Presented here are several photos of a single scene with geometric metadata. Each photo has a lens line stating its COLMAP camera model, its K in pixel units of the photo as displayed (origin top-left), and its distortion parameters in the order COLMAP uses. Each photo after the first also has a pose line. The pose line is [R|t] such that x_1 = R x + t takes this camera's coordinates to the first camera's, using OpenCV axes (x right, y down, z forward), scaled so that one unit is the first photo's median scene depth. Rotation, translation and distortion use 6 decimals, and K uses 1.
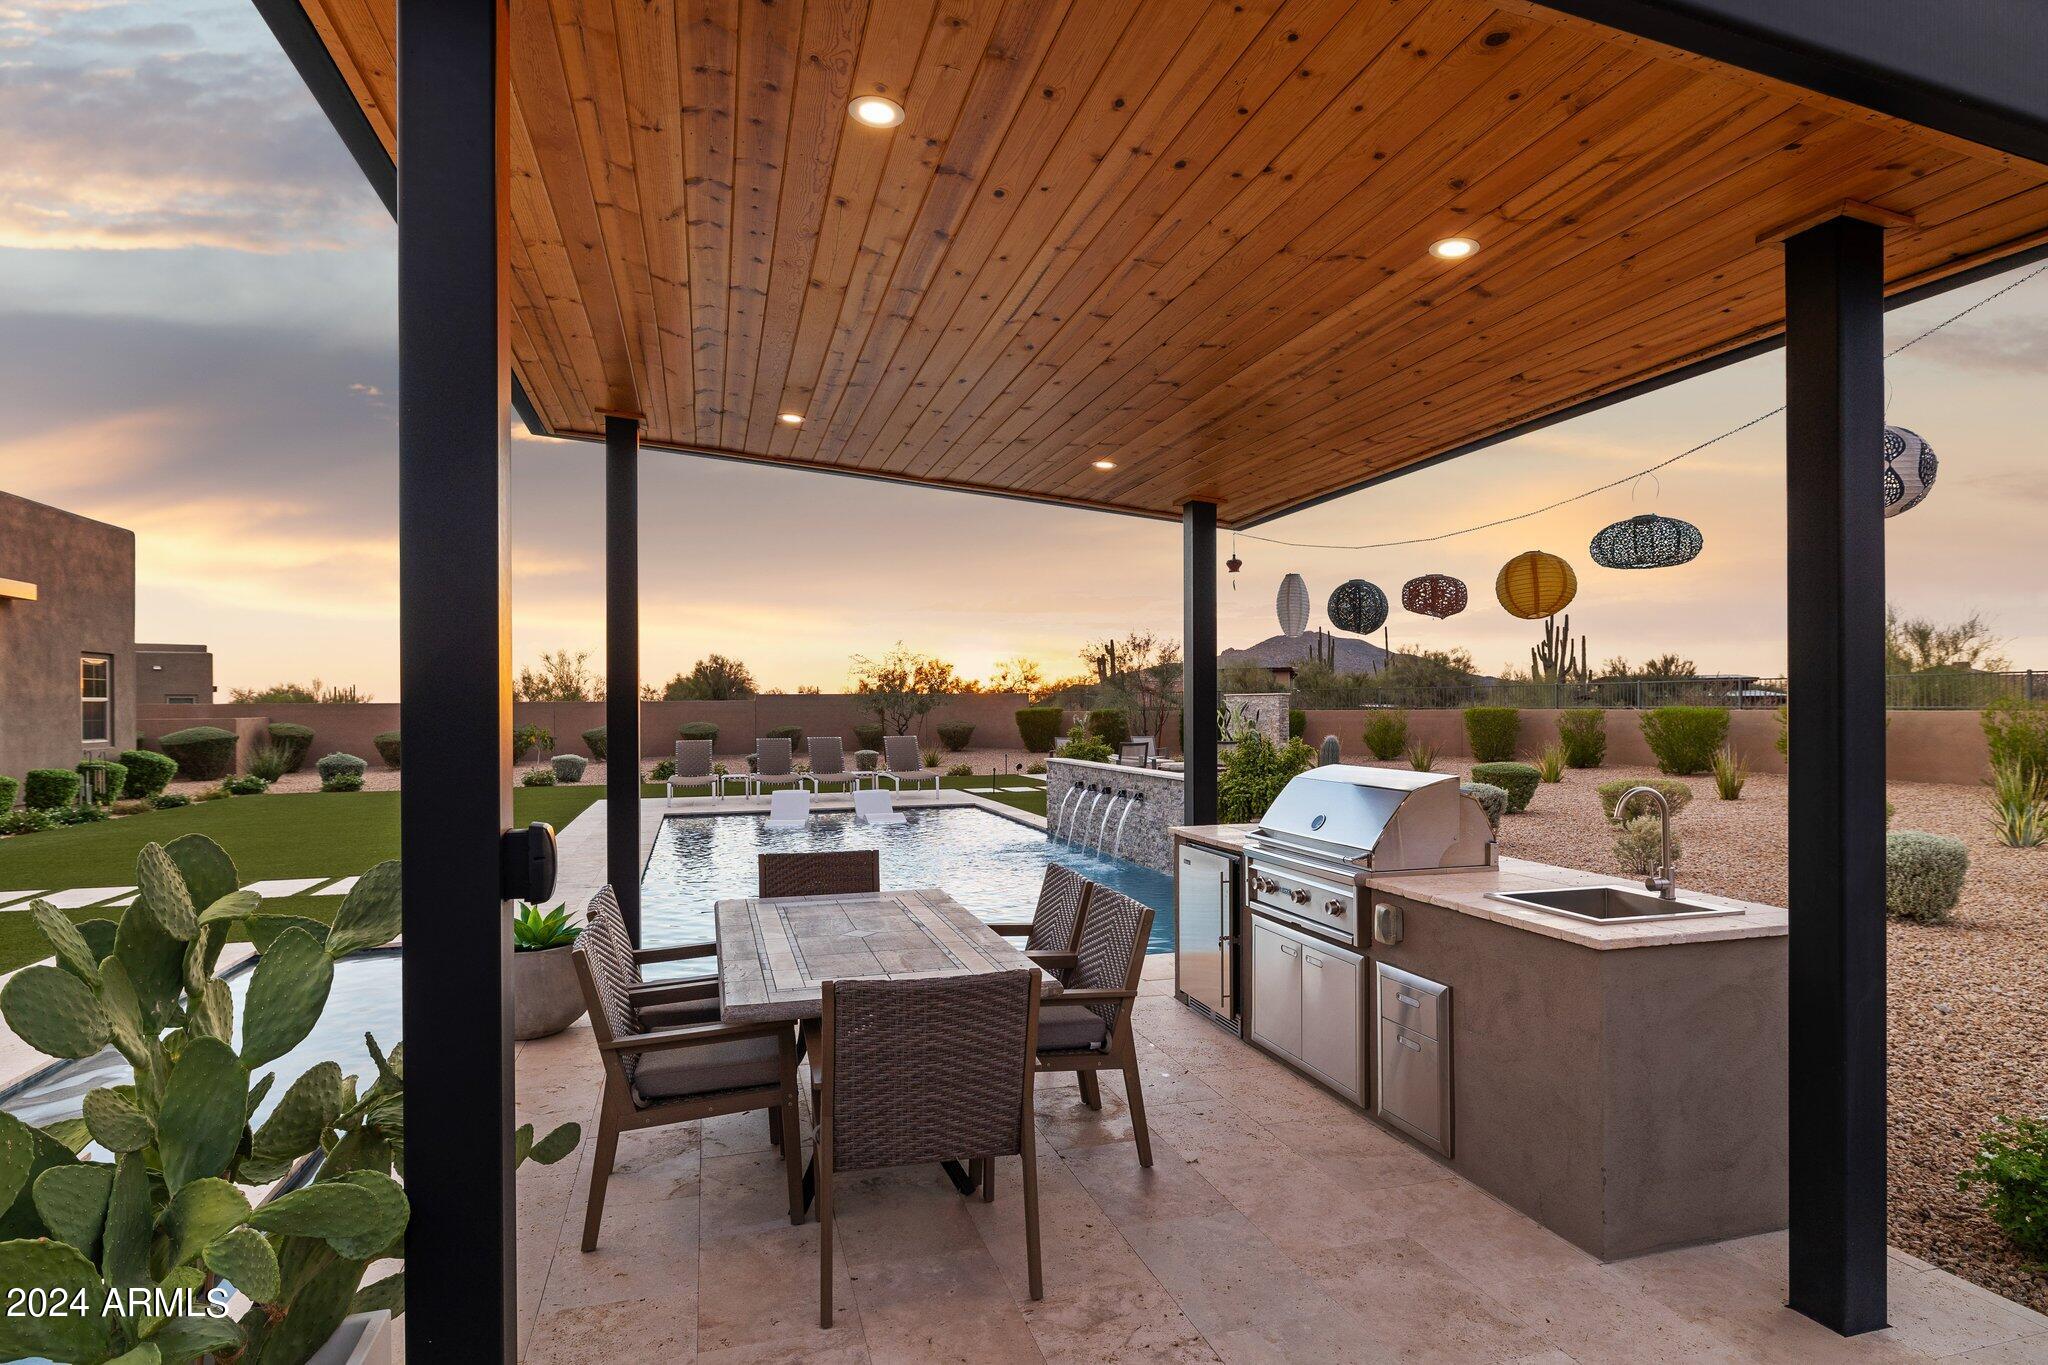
lens RADIAL K [[1045.6, 0, 1017.0], [0, 1045.6, 711.7], [0, 0, 1]] dist [-0.001200, -0.000188]
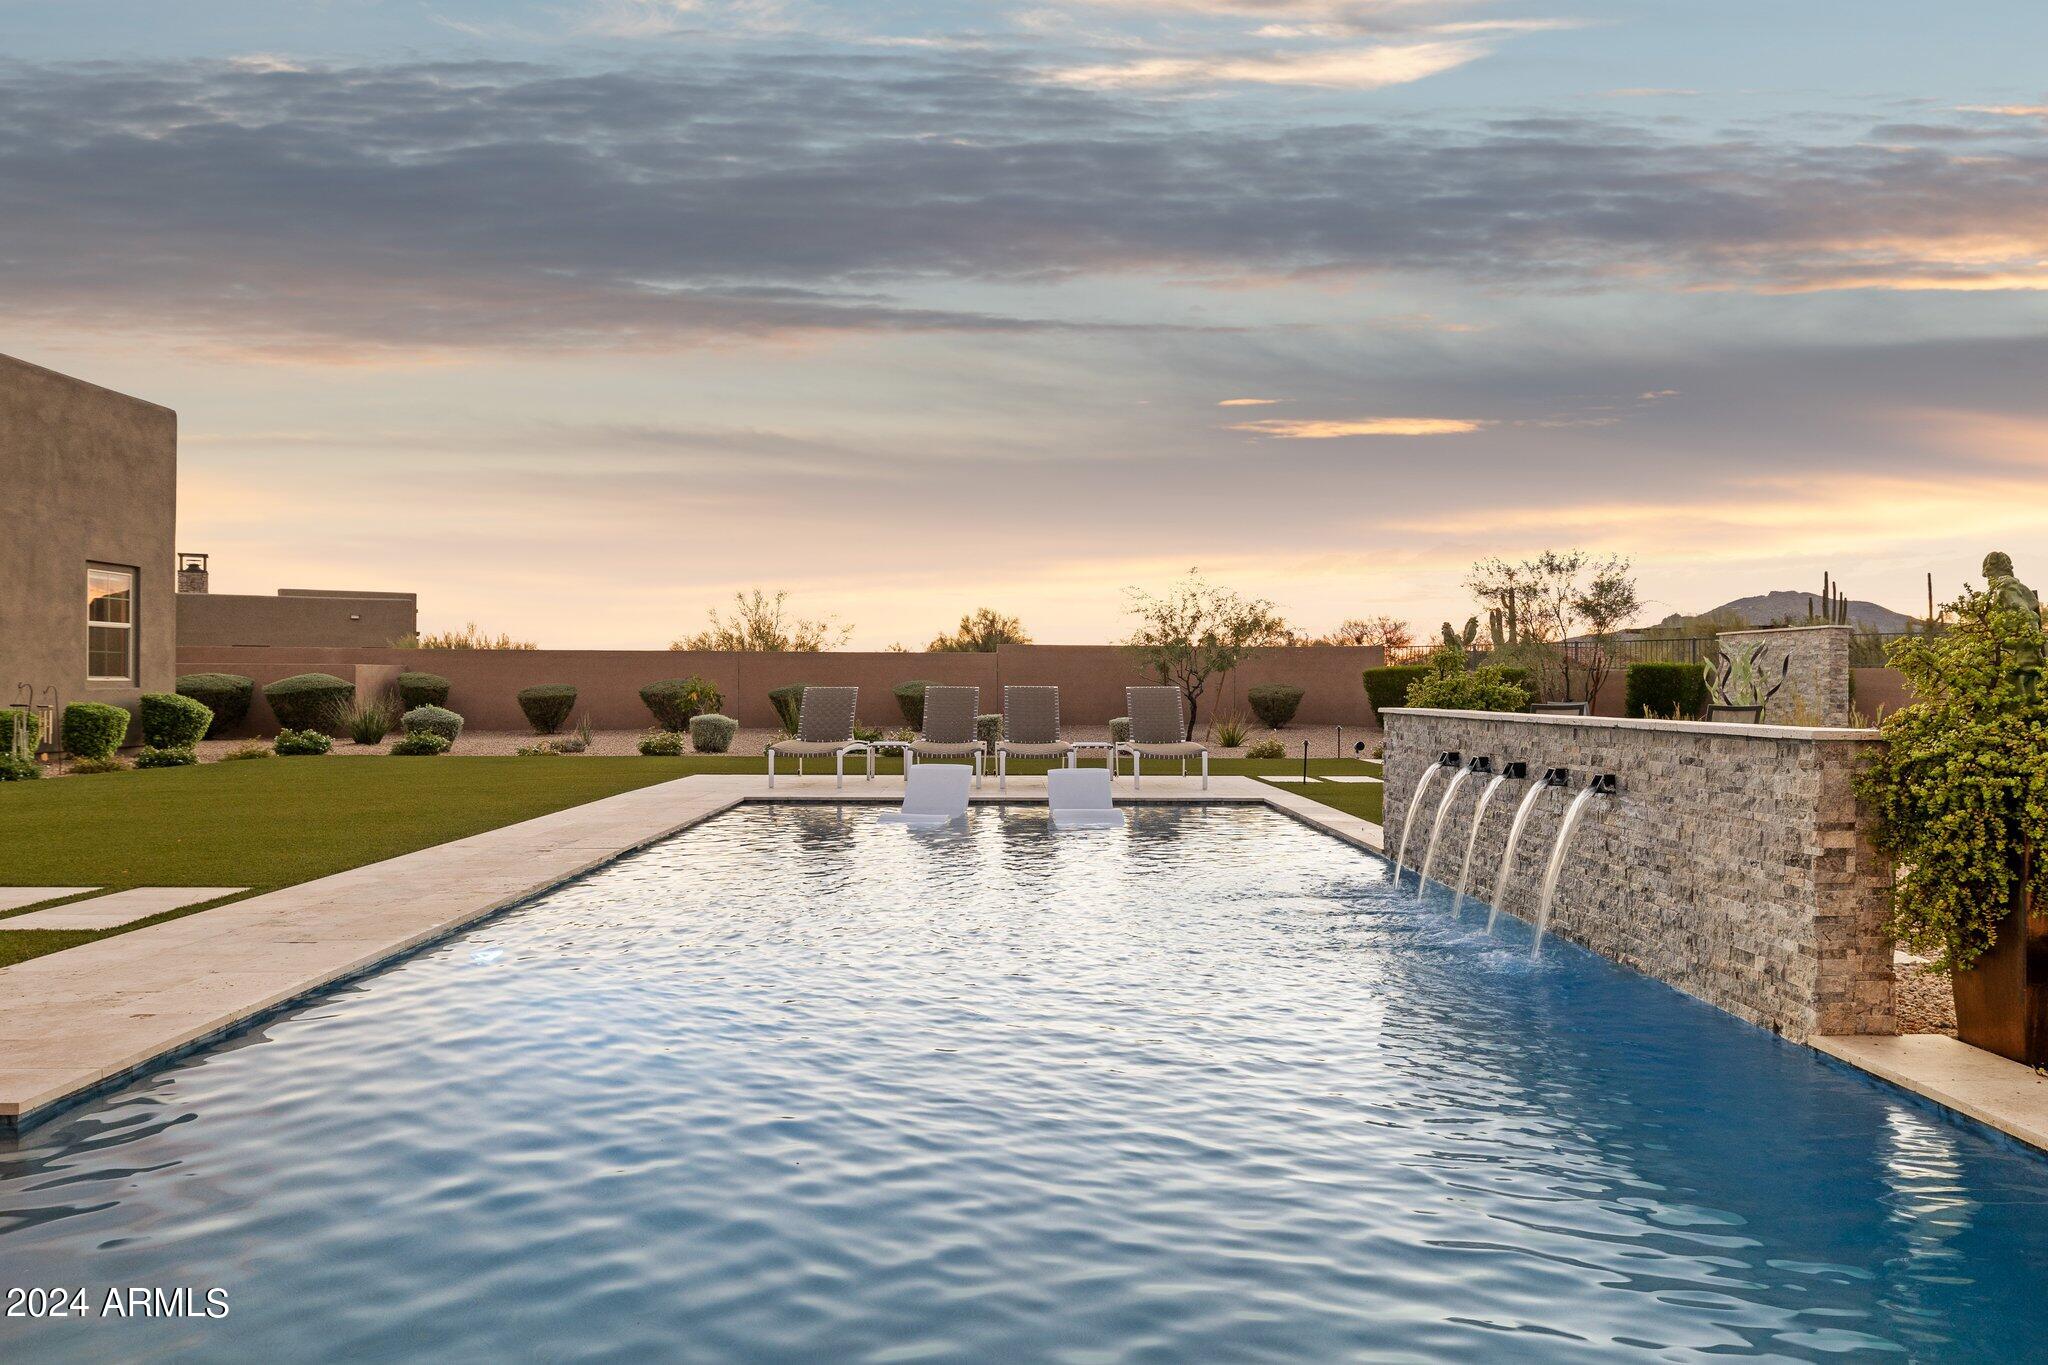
lens RADIAL K [[1283.1, 0, 1044.9], [0, 1283.1, 691.8], [0, 0, 1]] dist [-0.003676, 0.000026]
pose [[0.967201, 0.012874, -0.253685, 0.018776], [-0.012771, 0.999916, 0.002050, 0.025914], [0.253691, 0.001257, 0.967285, 0.257833]]
